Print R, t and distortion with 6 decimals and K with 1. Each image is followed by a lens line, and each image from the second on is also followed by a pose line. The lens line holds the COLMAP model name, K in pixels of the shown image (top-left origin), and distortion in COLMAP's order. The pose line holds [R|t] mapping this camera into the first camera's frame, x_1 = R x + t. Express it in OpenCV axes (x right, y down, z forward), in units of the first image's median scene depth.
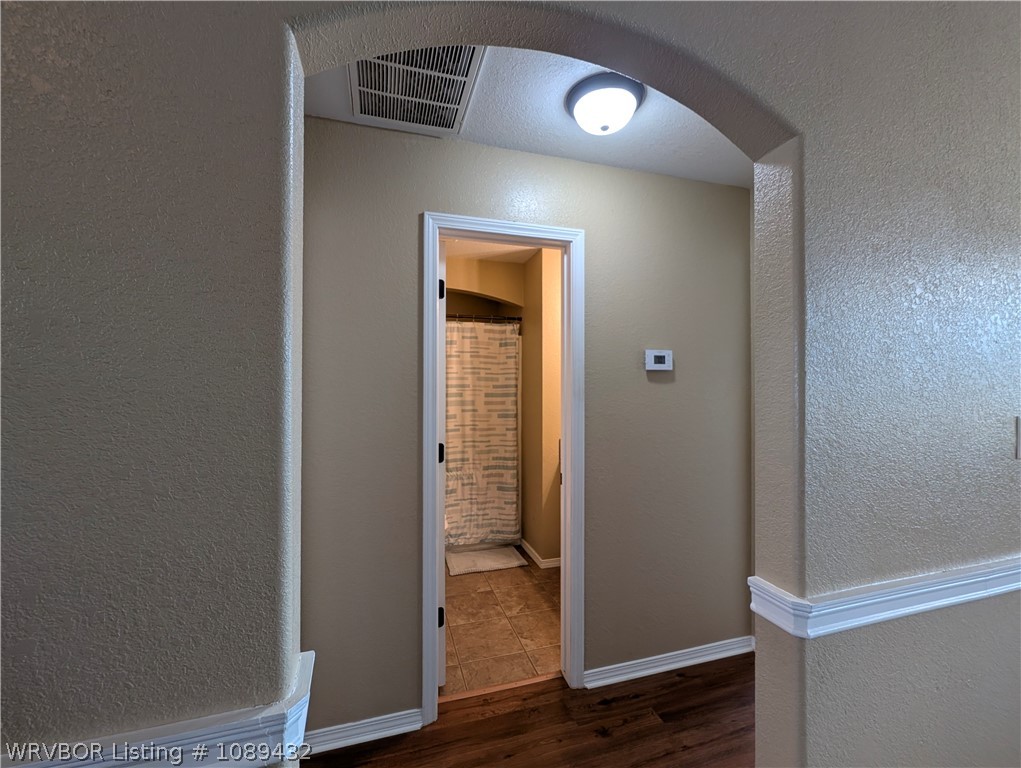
lens RADIAL K [[419.3, 0, 509.5], [0, 419.3, 382.7], [0, 0, 1]] dist [-0.000792, 0.000392]
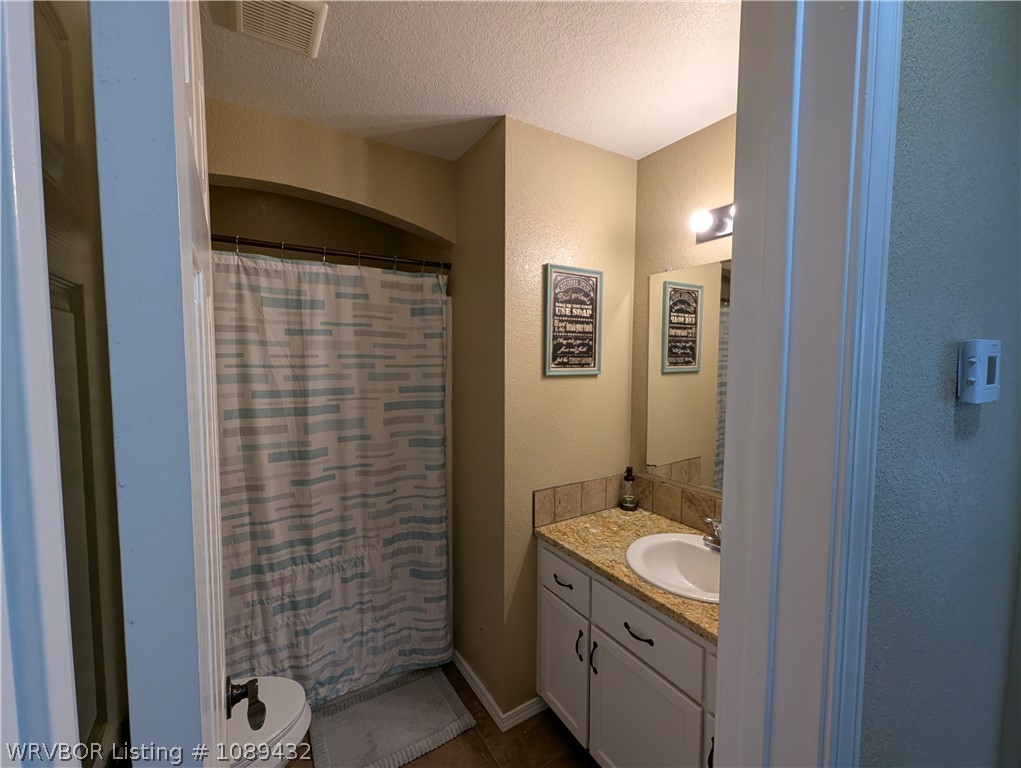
lens RADIAL K [[419.3, 0, 510.0], [0, 419.3, 381.2], [0, 0, 1]] dist [-0.000792, 0.000392]
pose [[0.963147, -0.013593, 0.268631, -0.048501], [-0.004132, 0.997857, 0.065305, -0.038503], [-0.268943, -0.064008, 0.961027, 0.453671]]
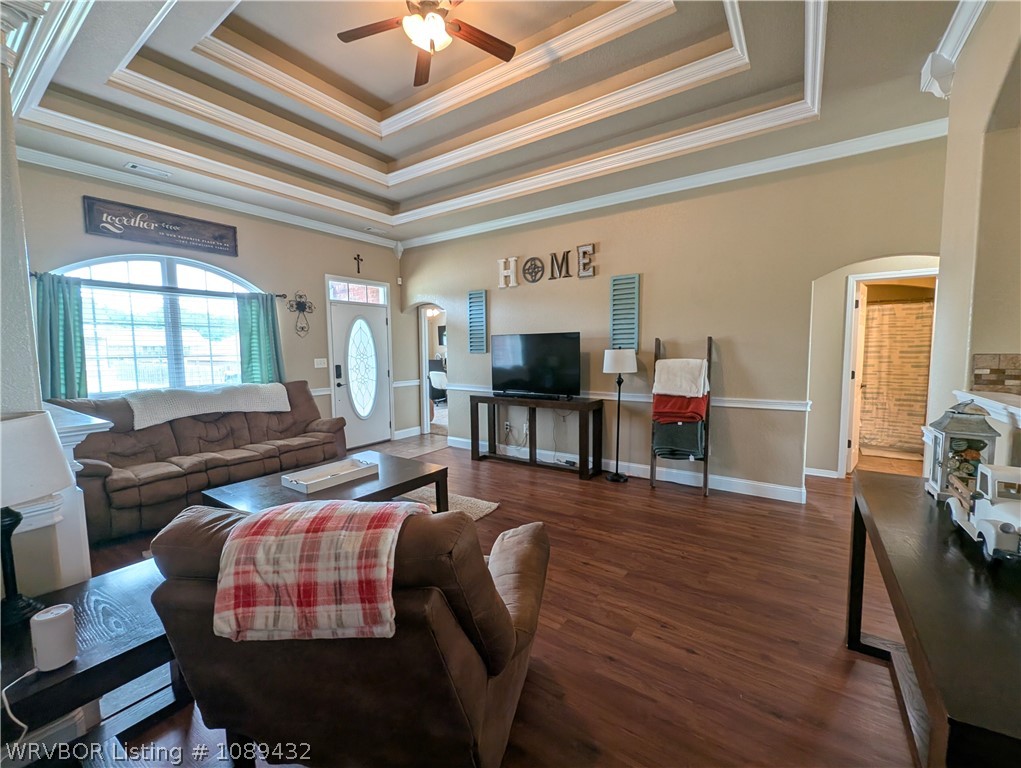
lens RADIAL K [[419.3, 0, 507.6], [0, 419.3, 377.7], [0, 0, 1]] dist [-0.000792, 0.000392]
pose [[0.616908, 0.053479, -0.785216, 0.262736], [0.012765, 0.996878, 0.077923, -0.014616], [0.786932, -0.058095, 0.614299, -1.059026]]
